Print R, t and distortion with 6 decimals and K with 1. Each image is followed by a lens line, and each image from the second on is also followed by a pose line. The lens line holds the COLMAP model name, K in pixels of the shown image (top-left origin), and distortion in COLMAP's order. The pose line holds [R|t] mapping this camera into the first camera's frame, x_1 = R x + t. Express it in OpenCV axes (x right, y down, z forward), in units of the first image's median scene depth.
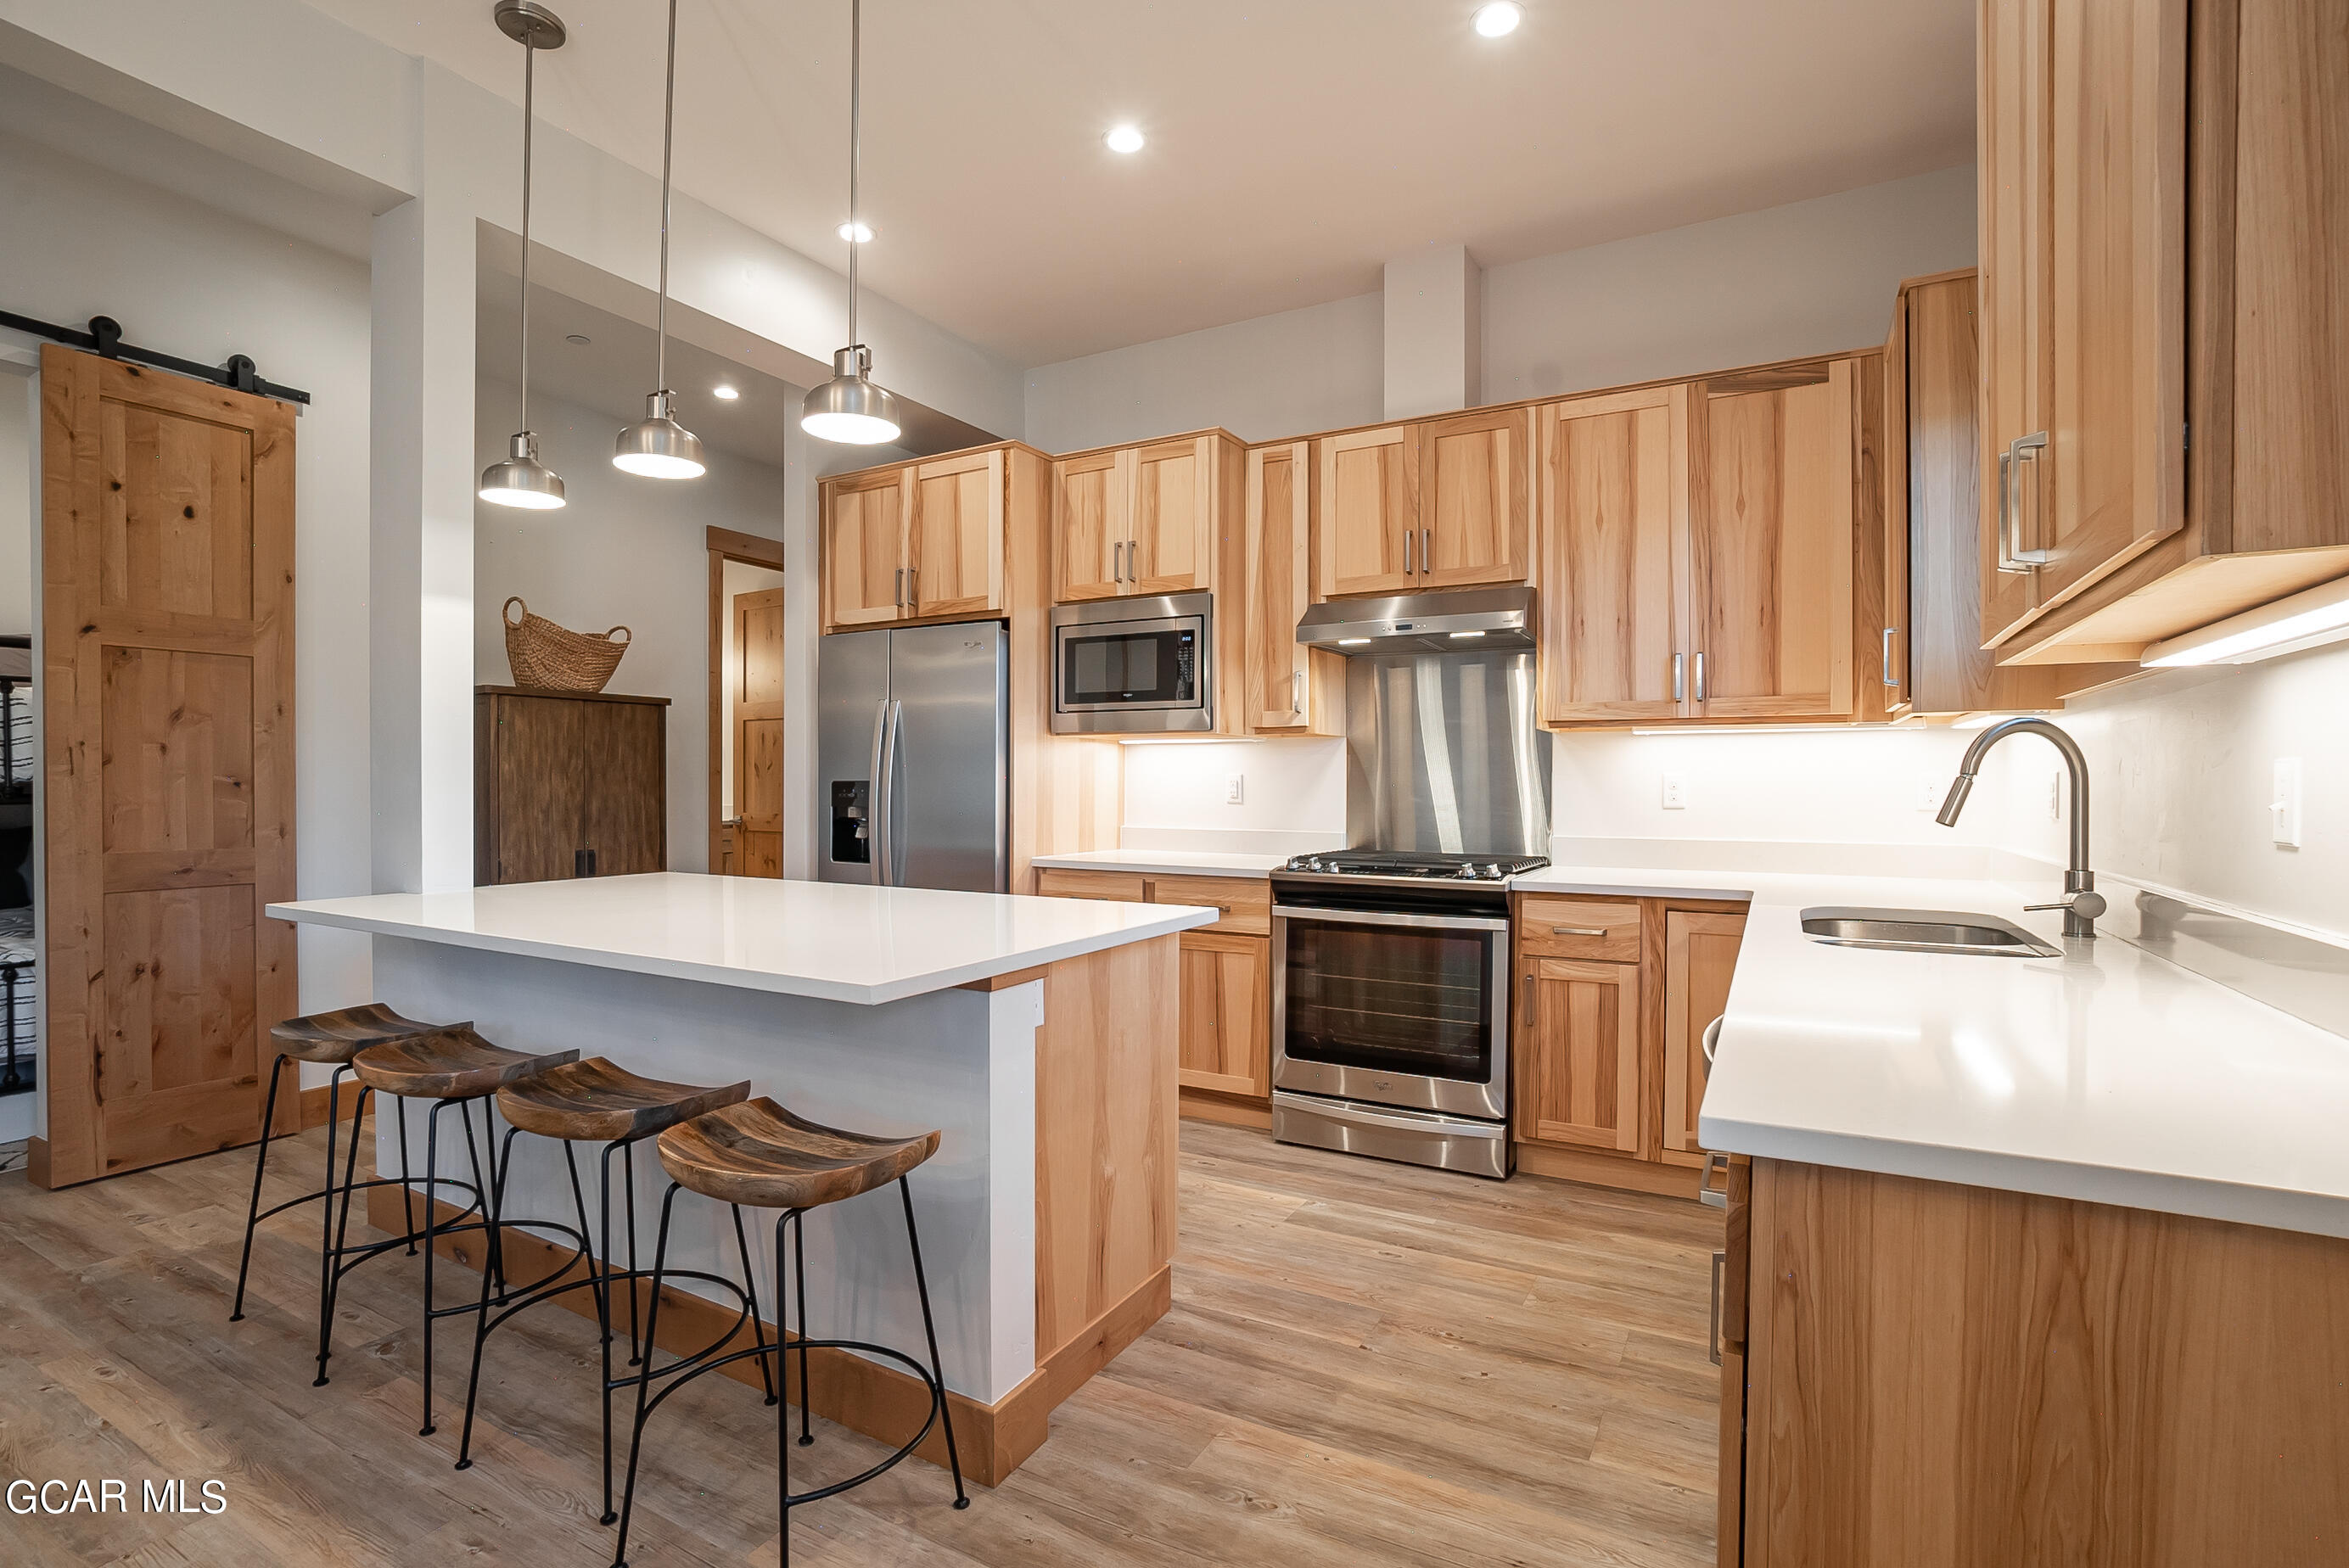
lens RADIAL K [[1097.2, 0, 1170.5], [0, 1097.2, 801.9], [0, 0, 1]] dist [-0.041369, 0.007348]
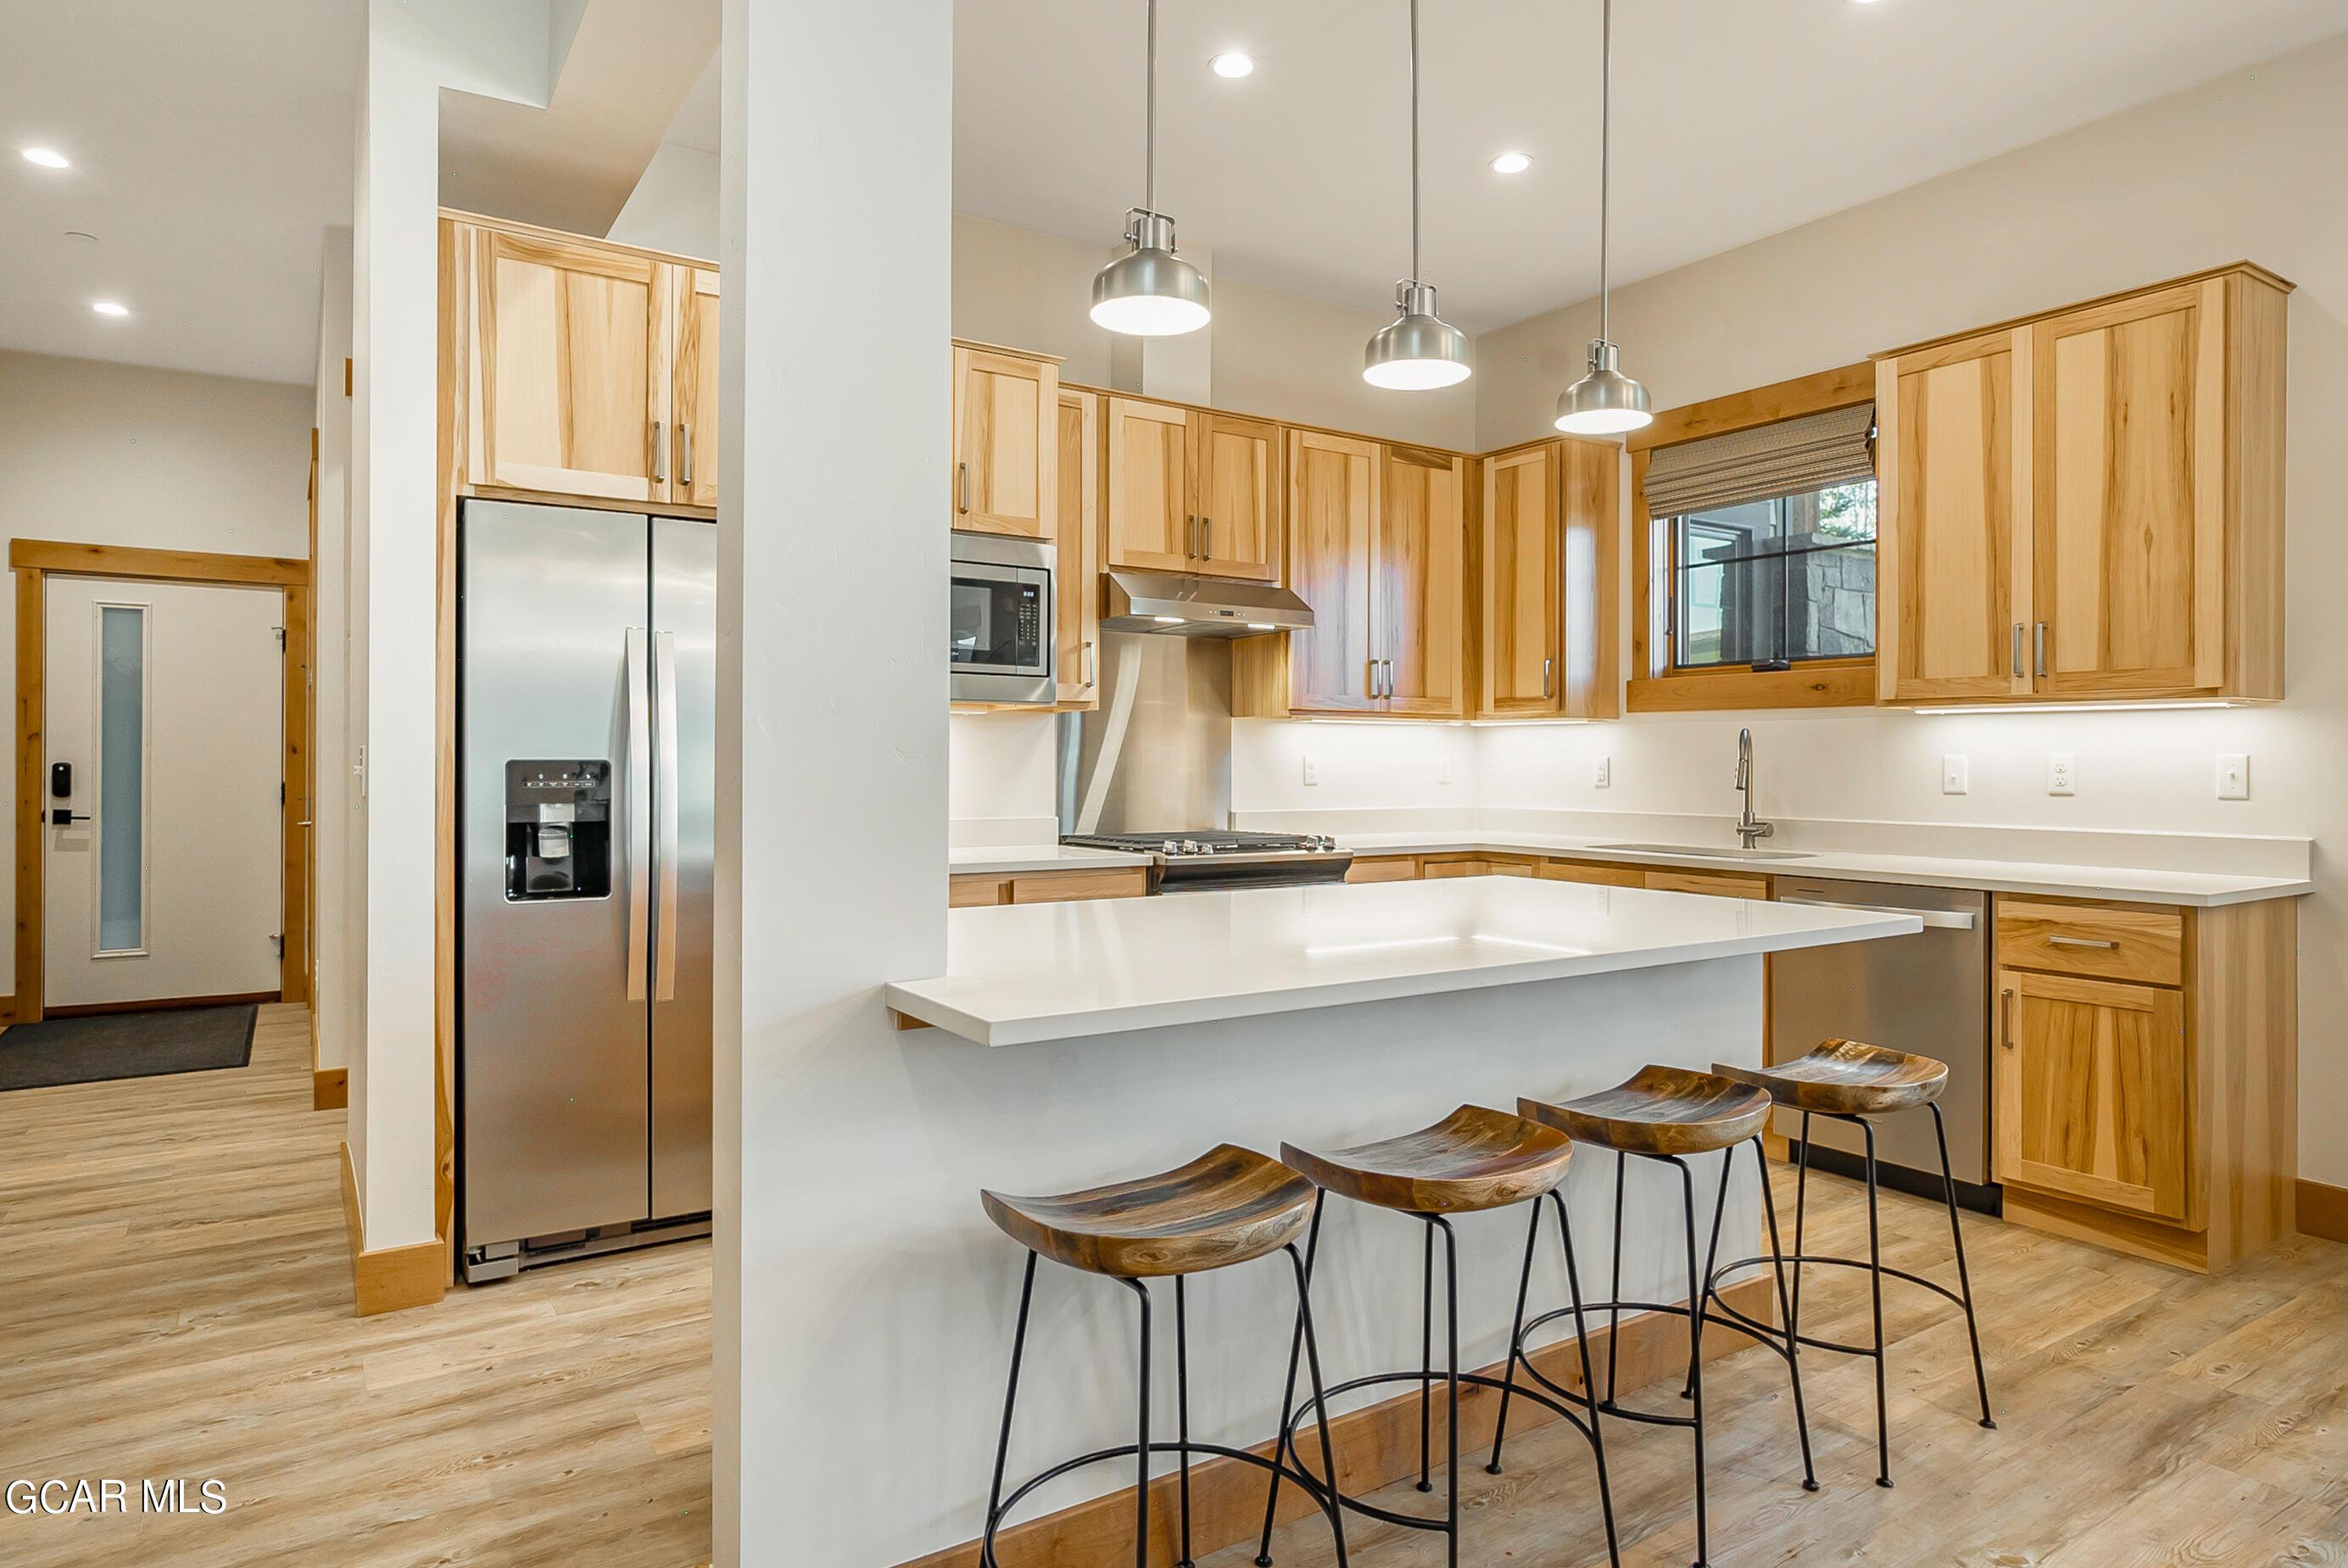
lens RADIAL K [[1380.5, 0, 1156.7], [0, 1380.5, 751.5], [0, 0, 1]] dist [-0.015256, -0.003561]
pose [[0.467455, 0.007494, 0.883985, -1.021783], [0.010981, 0.999838, -0.014283, -0.011605], [-0.883949, 0.016383, 0.467296, 0.476413]]
